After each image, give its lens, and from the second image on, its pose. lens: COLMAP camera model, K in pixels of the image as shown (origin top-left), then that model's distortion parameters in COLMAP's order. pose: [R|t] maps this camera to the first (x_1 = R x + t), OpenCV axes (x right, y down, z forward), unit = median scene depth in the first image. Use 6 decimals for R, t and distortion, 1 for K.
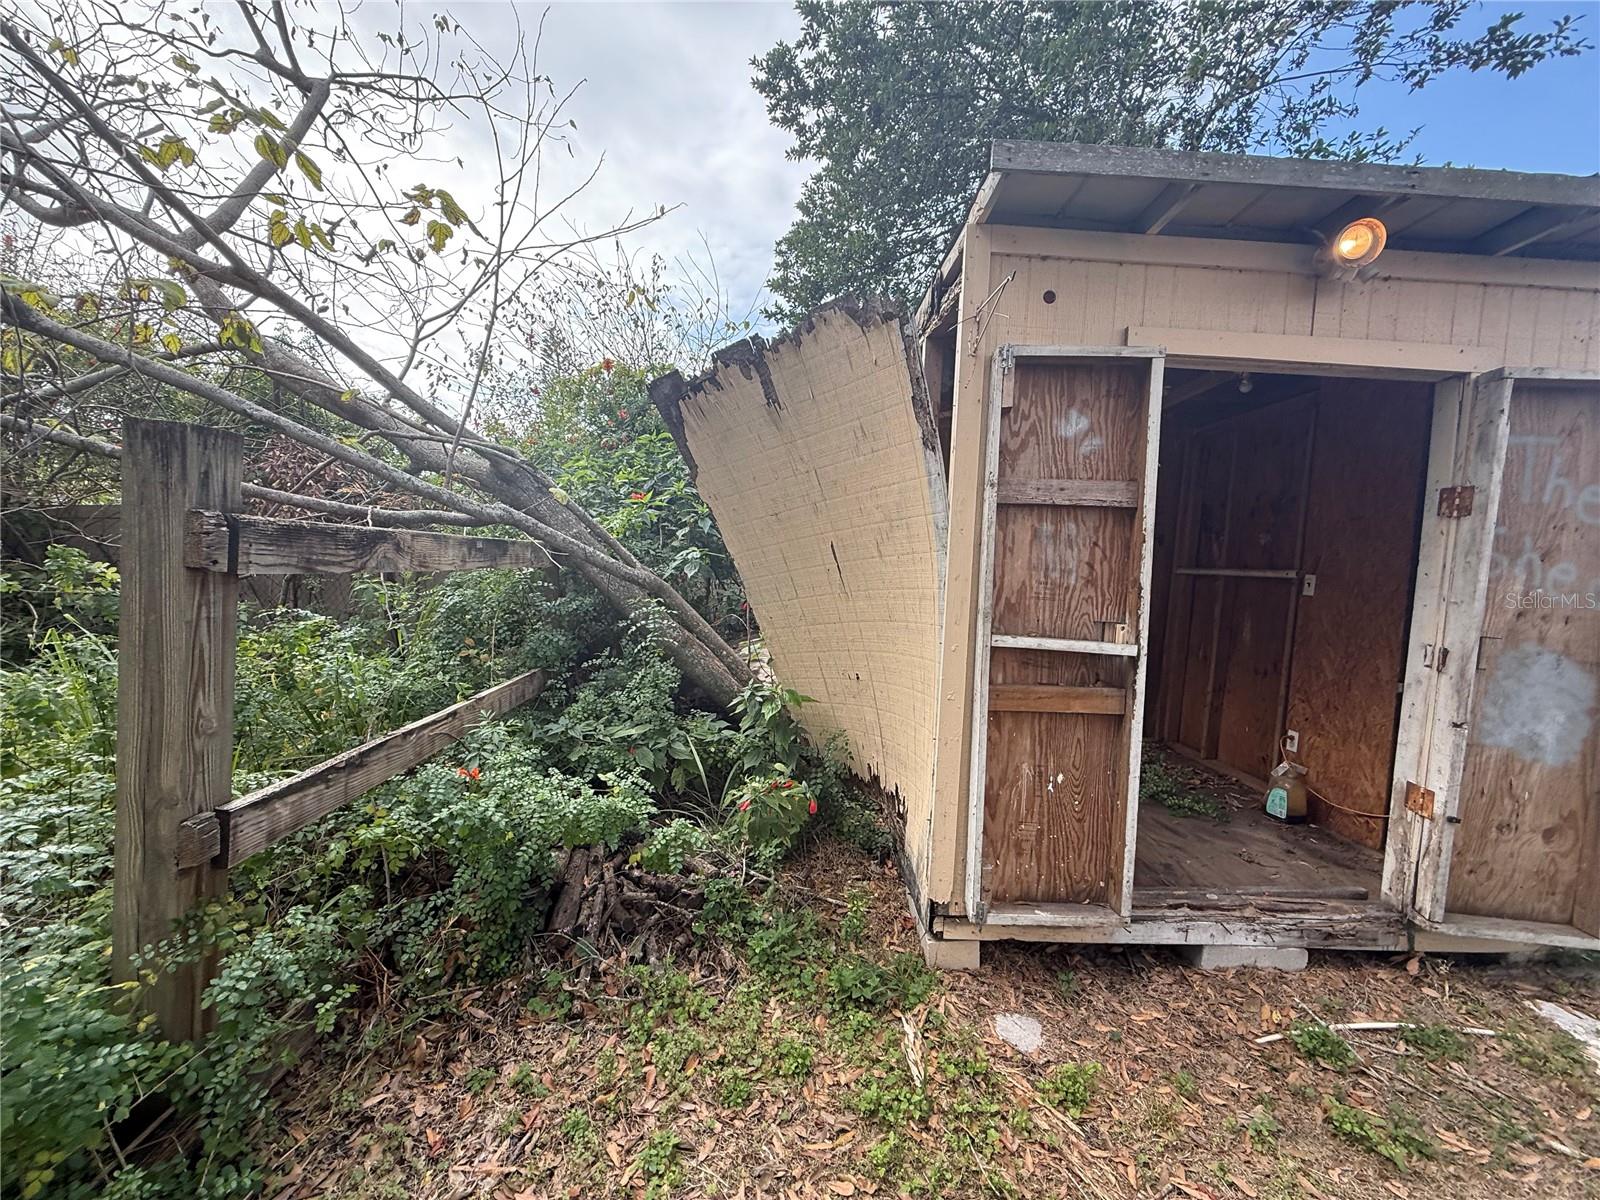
lens RADIAL K [[642.3, 0, 804.5], [0, 642.3, 606.5], [0, 0, 1]] dist [-0.001433, 0.000684]
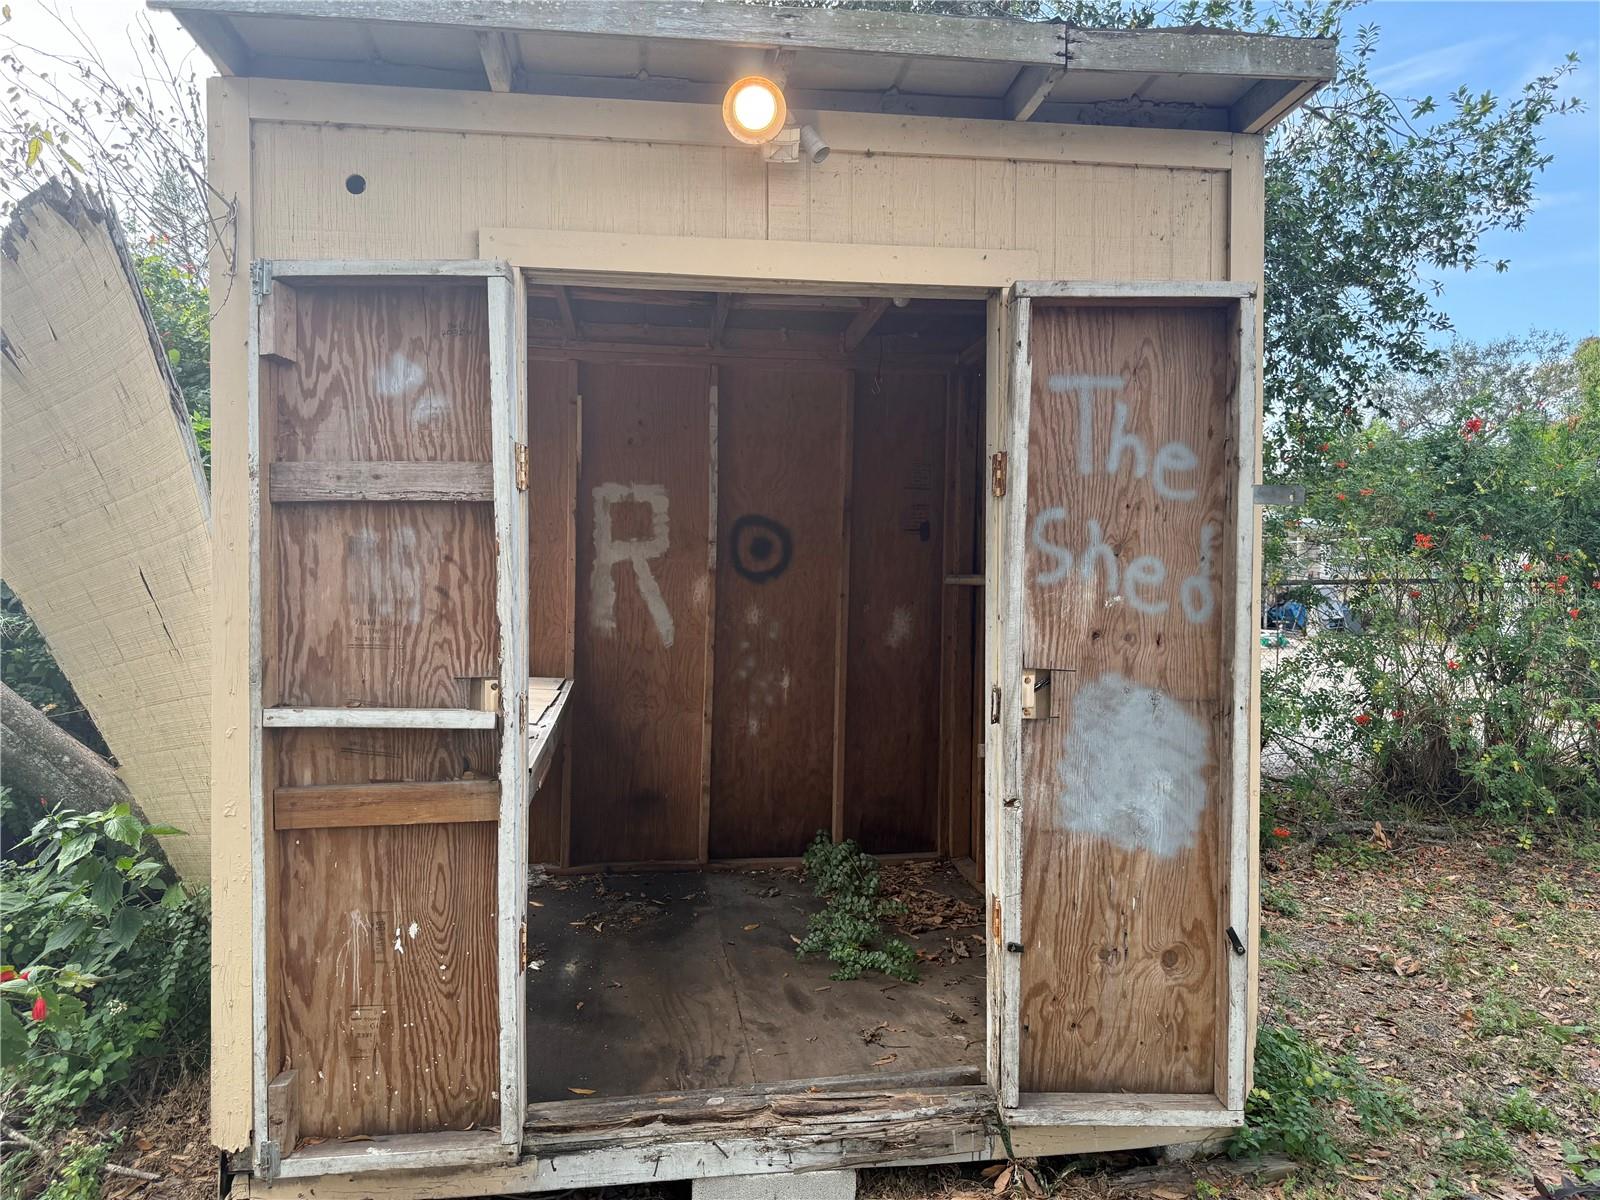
lens RADIAL K [[1148.0, 0, 801.0], [0, 1148.0, 594.8], [0, 0, 1]] dist [0.020934, -0.018348]
pose [[0.993425, -0.045777, 0.104935, 0.679287], [0.051253, 0.997429, -0.050094, 0.015488], [-0.102372, 0.055143, 0.993217, -0.183192]]
